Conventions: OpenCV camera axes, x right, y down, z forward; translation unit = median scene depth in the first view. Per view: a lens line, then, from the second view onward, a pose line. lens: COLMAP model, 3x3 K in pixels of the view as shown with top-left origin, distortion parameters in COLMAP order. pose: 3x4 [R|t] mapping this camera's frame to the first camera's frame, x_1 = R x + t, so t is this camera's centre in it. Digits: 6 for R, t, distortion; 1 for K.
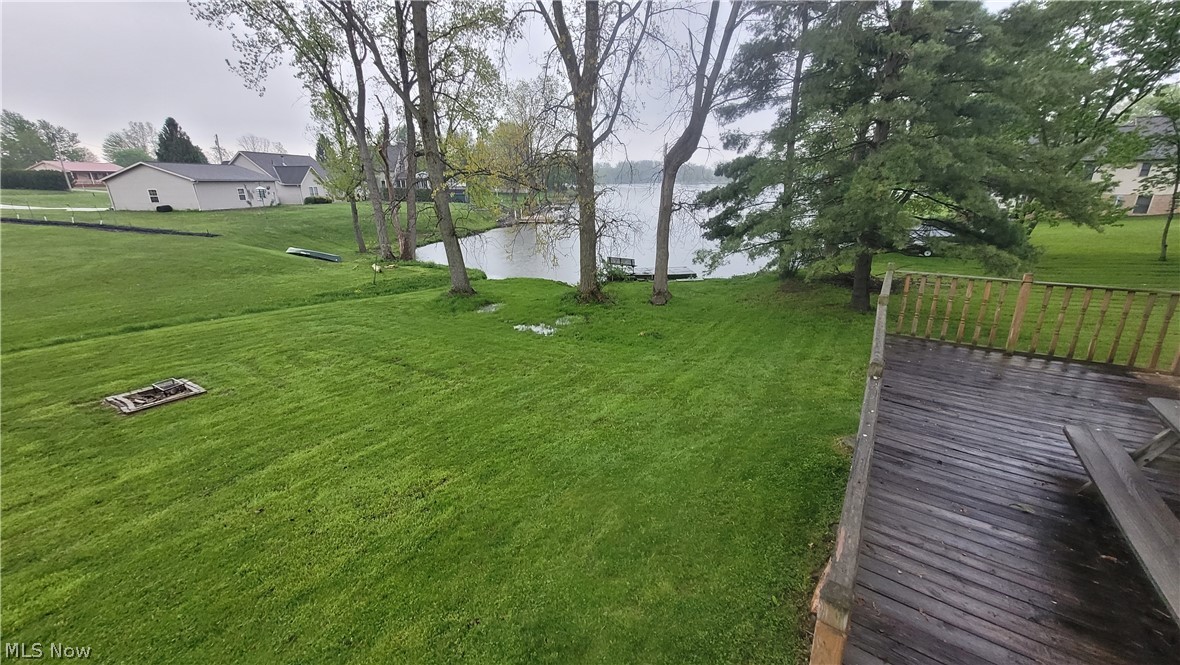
lens RADIAL K [[464.8, 0, 591.2], [0, 464.8, 338.0], [0, 0, 1]] dist [0.004211, -0.000169]
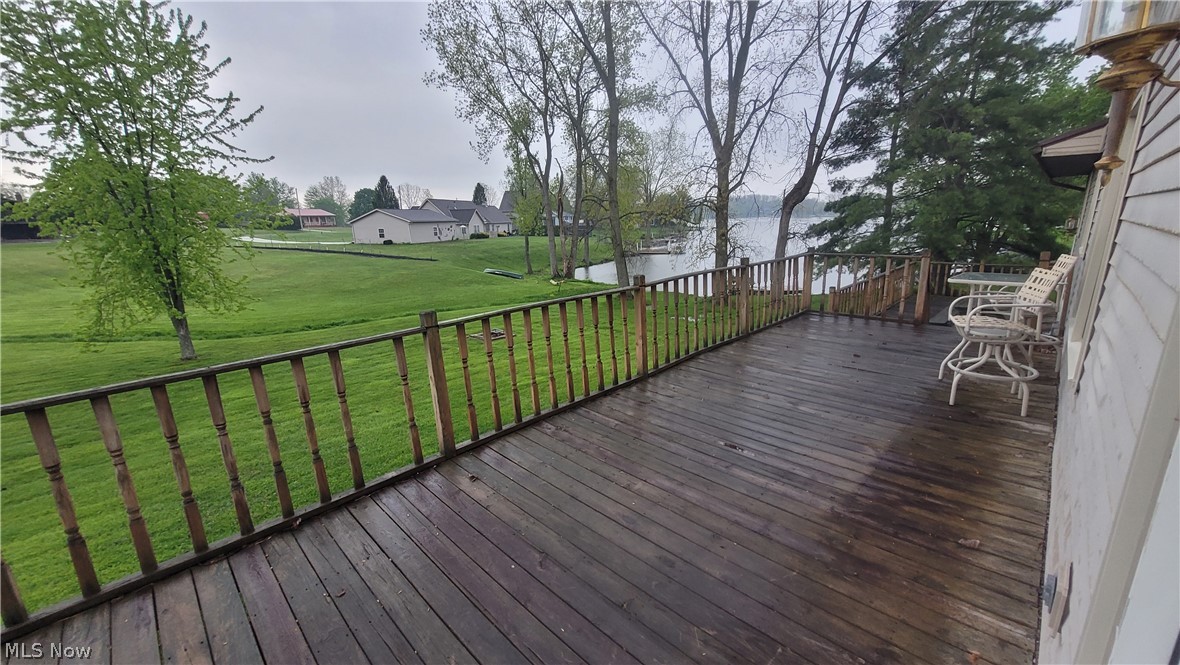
lens RADIAL K [[464.8, 0, 587.8], [0, 464.8, 339.0], [0, 0, 1]] dist [0.004211, -0.000169]
pose [[0.976306, 0.039167, -0.212819, -0.076854], [-0.053615, 0.996601, -0.062545, 0.108871], [0.209646, 0.072474, 0.975088, -0.340334]]
